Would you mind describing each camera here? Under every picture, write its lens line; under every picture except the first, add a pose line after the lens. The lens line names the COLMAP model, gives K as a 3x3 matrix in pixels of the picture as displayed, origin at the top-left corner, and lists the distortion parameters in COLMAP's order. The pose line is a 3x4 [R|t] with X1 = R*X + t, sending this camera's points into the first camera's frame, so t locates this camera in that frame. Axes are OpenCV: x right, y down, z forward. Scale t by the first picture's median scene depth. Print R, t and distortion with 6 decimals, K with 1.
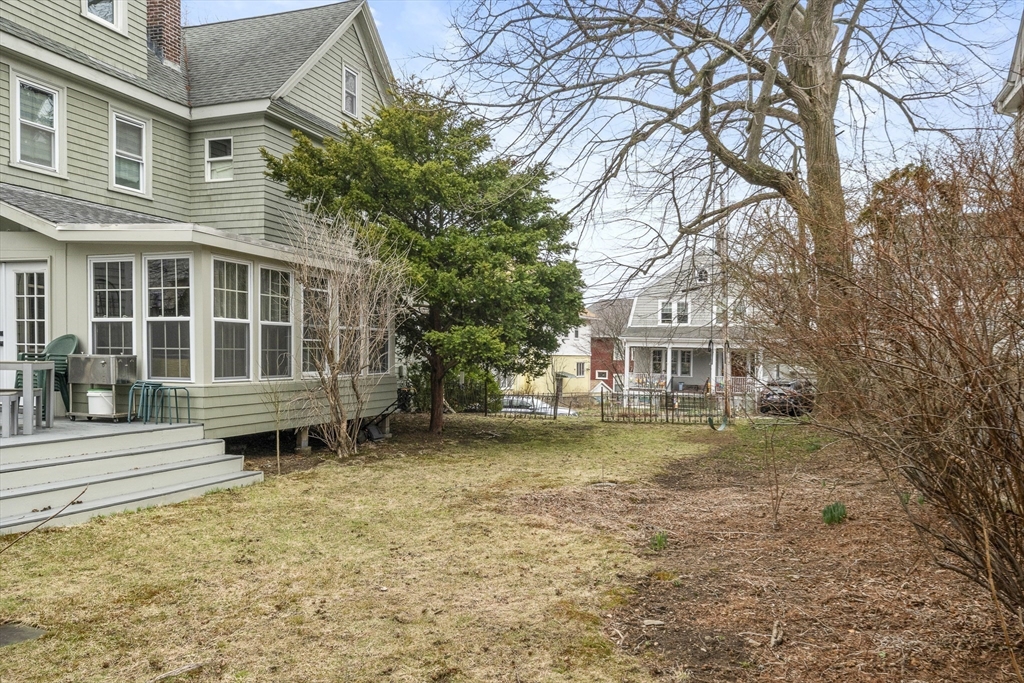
lens RADIAL K [[791.3, 0, 515.2], [0, 791.3, 349.8], [0, 0, 1]] dist [0.007291, 0.004333]
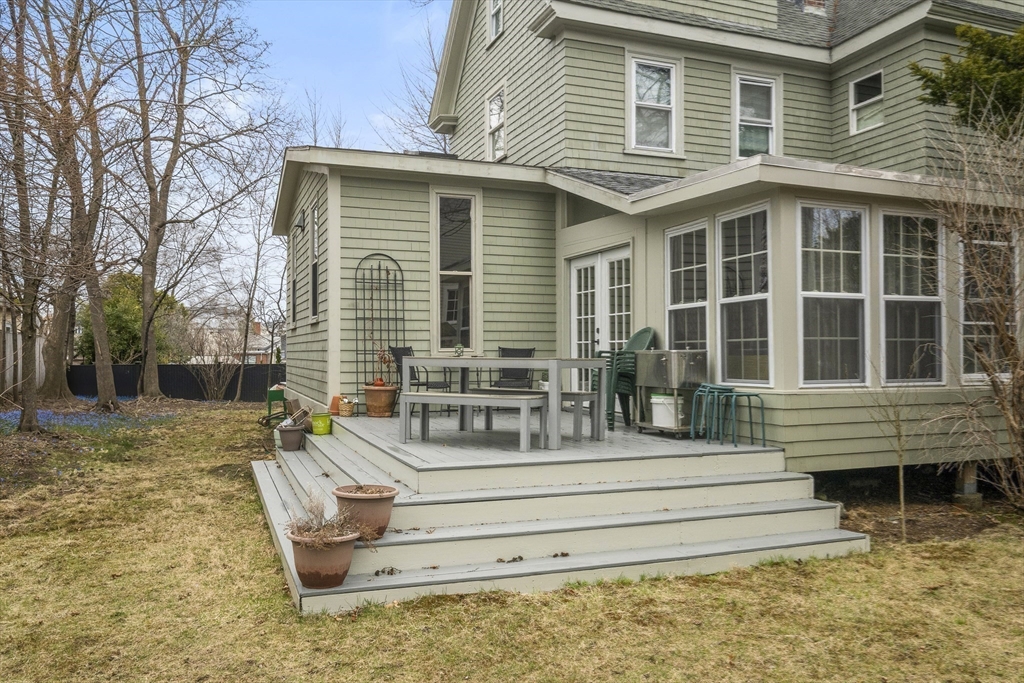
lens RADIAL K [[791.3, 0, 515.2], [0, 791.3, 349.8], [0, 0, 1]] dist [0.007291, 0.004333]
pose [[0.661480, -0.021846, -0.749645, -0.032971], [0.015630, 0.999760, -0.015343, 0.014072], [0.749800, -0.001568, 0.661663, 0.336751]]
